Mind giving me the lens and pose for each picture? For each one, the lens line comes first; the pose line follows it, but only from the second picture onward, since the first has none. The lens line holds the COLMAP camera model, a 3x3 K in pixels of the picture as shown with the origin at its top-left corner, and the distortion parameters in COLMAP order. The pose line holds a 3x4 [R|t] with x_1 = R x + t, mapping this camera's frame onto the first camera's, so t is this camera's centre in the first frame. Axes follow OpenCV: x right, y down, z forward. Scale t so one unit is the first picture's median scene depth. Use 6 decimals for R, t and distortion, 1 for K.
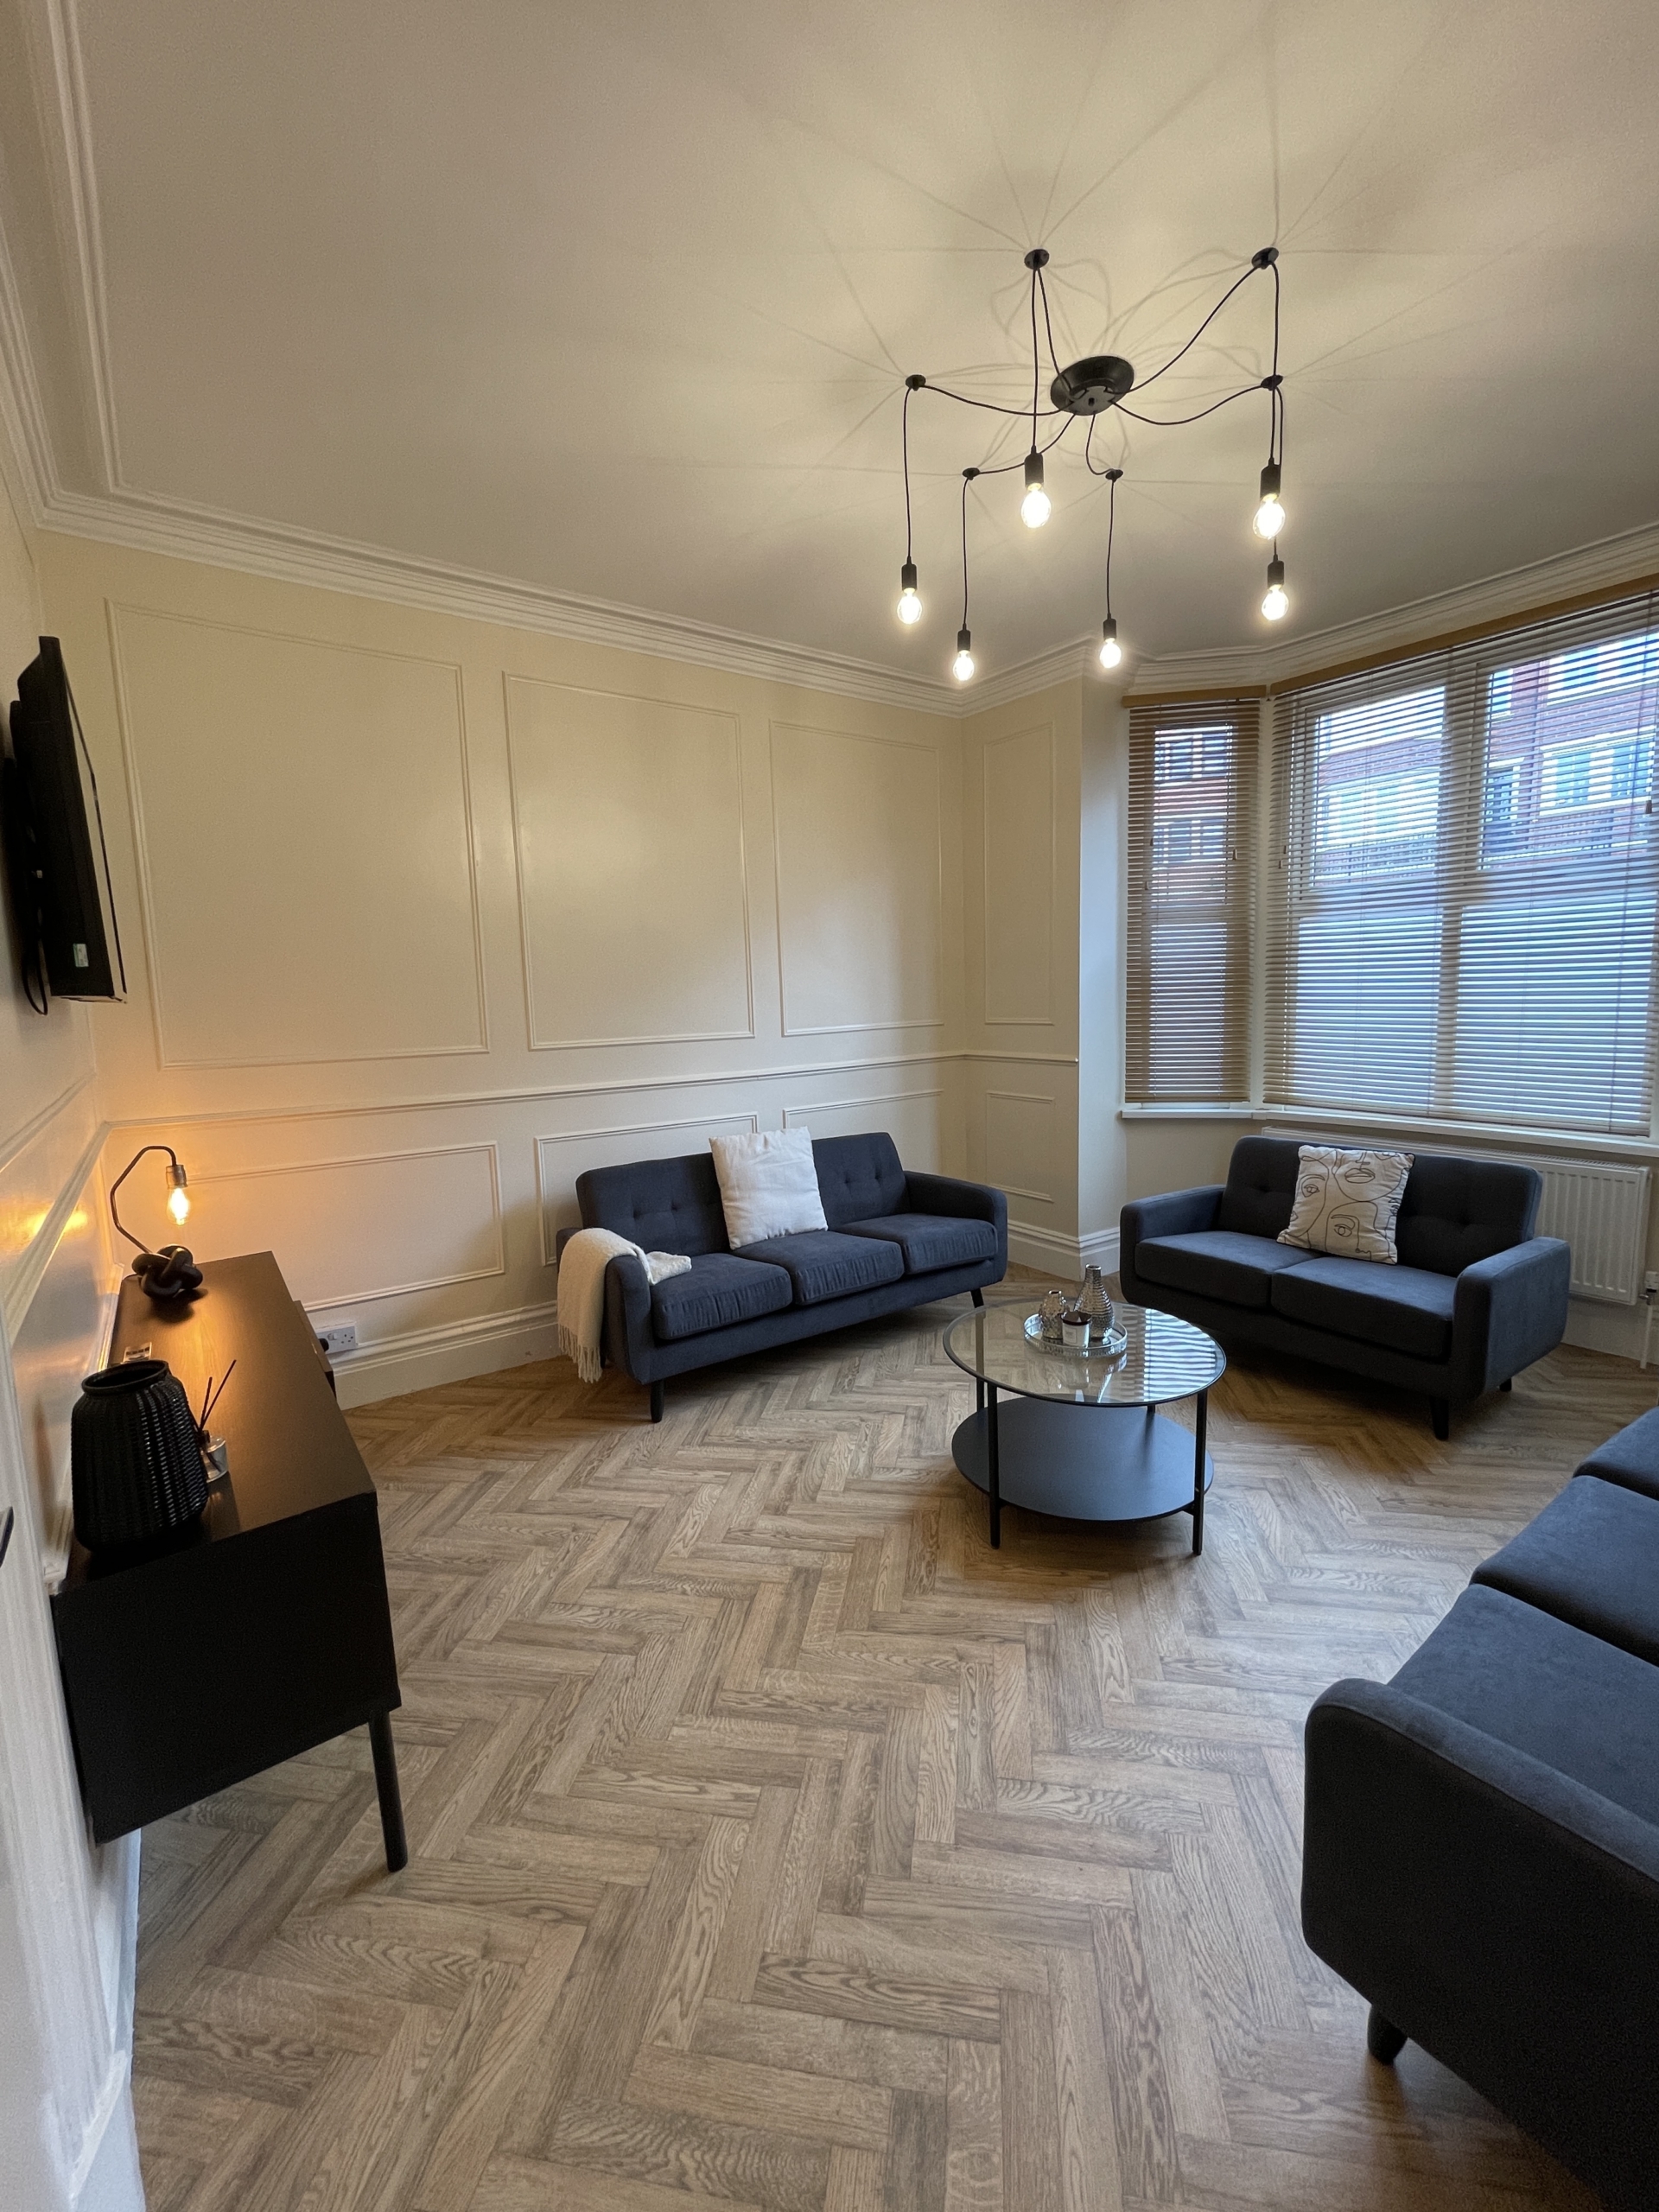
lens RADIAL K [[899.6, 0, 829.5], [0, 899.6, 1106.0], [0, 0, 1]] dist [-0.000727, -0.000237]
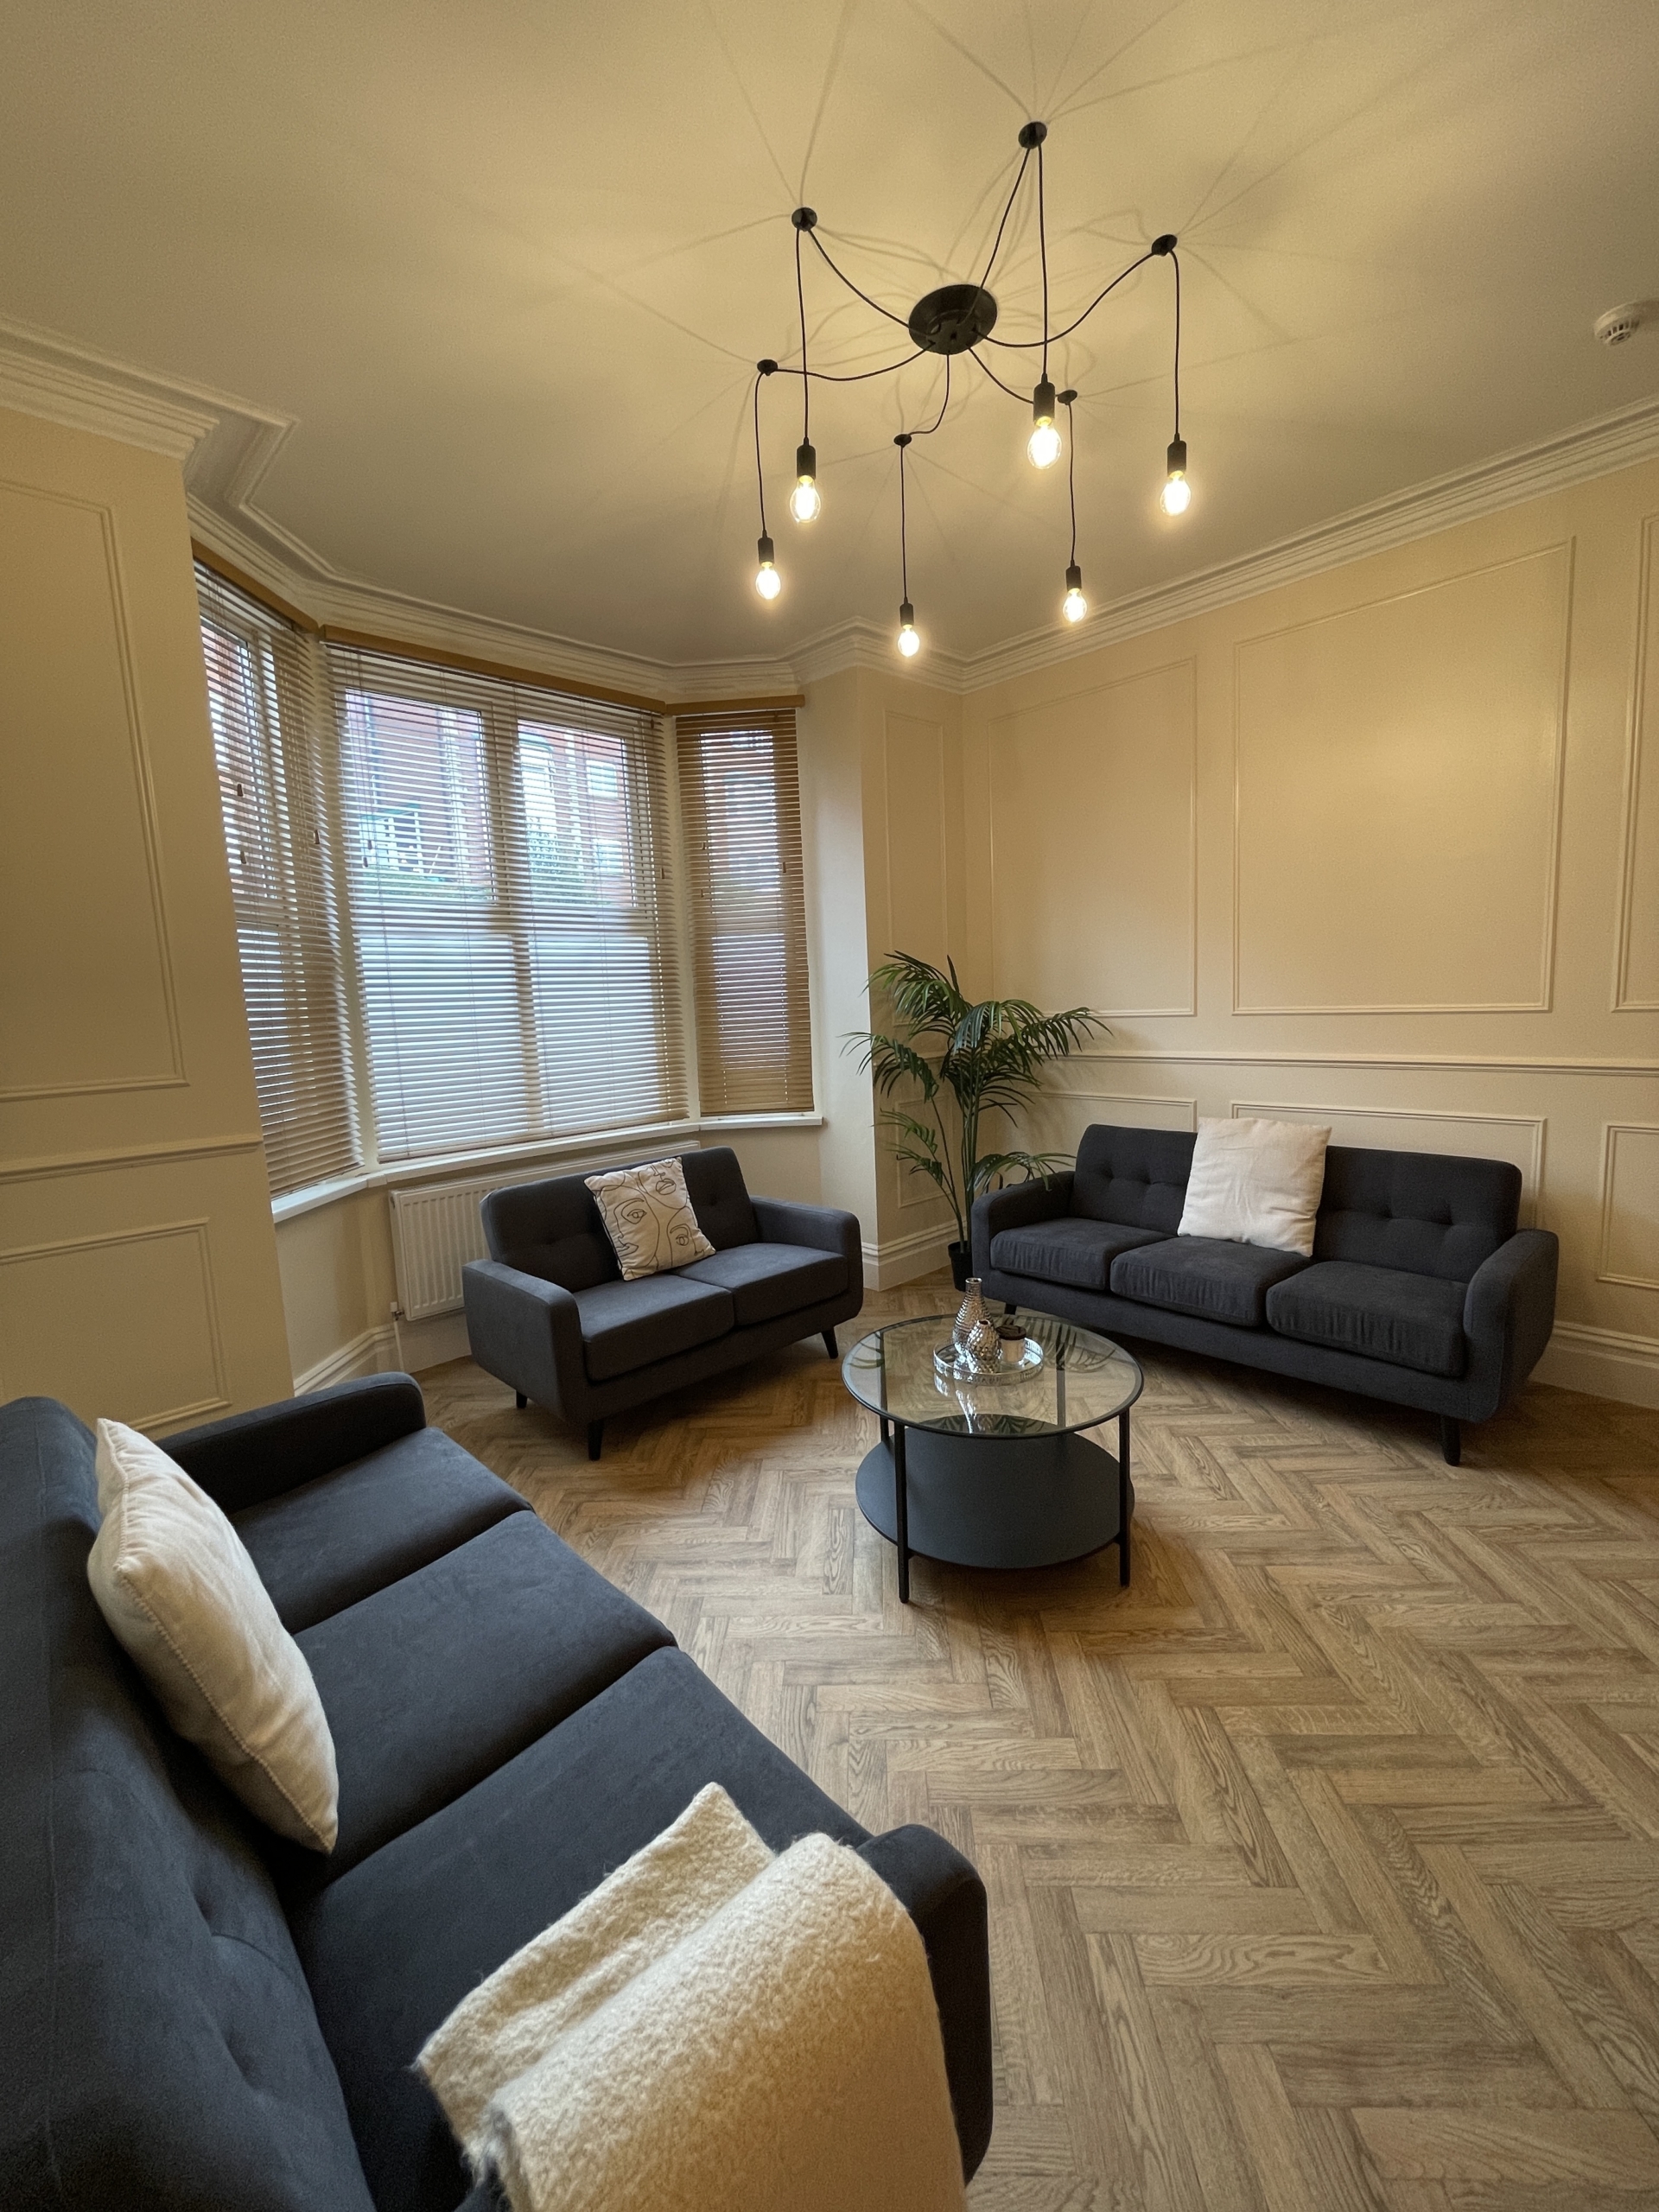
lens RADIAL K [[939.4, 0, 829.0], [0, 939.4, 1041.6], [0, 0, 1]] dist [-0.001096, -0.000910]
pose [[-0.131585, -0.047776, 0.990153, -0.960232], [0.191967, 0.978702, 0.072735, -0.149909], [-0.972540, 0.199647, -0.119611, 1.331030]]
